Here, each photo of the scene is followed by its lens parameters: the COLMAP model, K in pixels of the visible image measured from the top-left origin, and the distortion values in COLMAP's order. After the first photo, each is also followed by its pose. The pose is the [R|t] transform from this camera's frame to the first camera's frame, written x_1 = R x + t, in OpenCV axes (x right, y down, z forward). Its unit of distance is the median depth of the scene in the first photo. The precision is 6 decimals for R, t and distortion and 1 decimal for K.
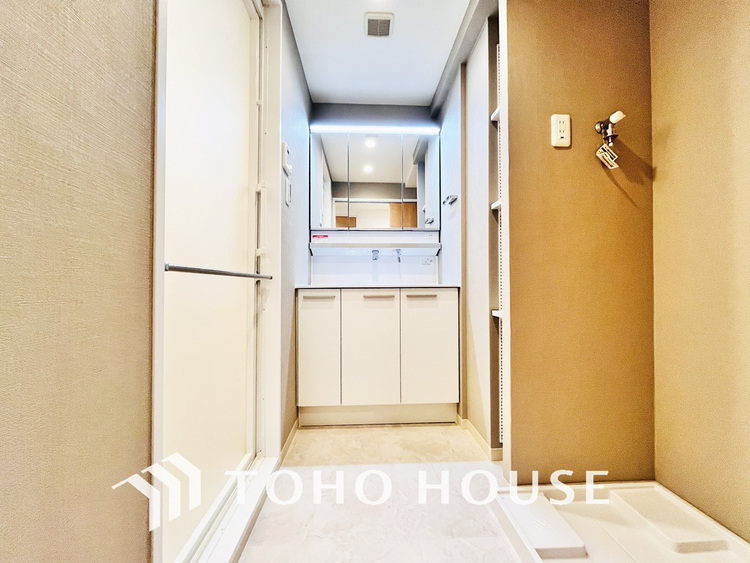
lens RADIAL K [[301.3, 0, 375.8], [0, 301.3, 285.3], [0, 0, 1]] dist [-0.003271, -0.000240]
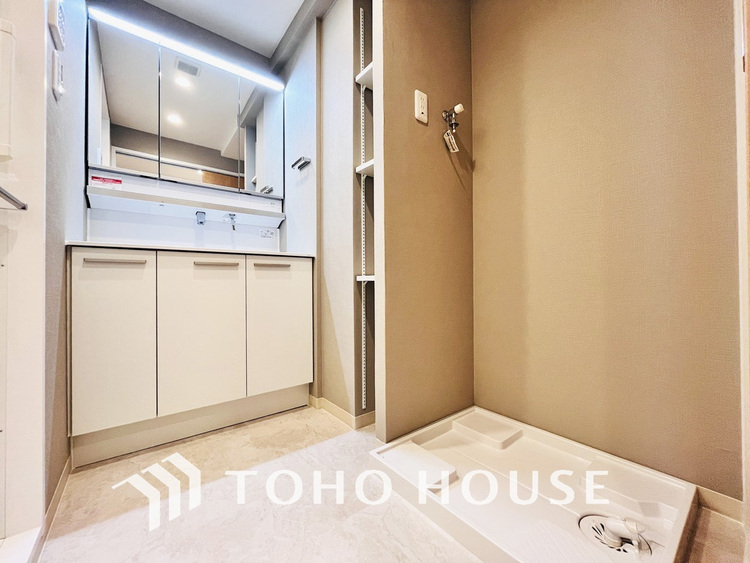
lens RADIAL K [[301.3, 0, 376.8], [0, 301.3, 283.6], [0, 0, 1]] dist [-0.003271, -0.000240]
pose [[0.813518, -0.000885, 0.581539, -0.106993], [0.002524, 0.999995, -0.002009, 0.091558], [-0.581534, 0.003102, 0.813516, 0.133824]]
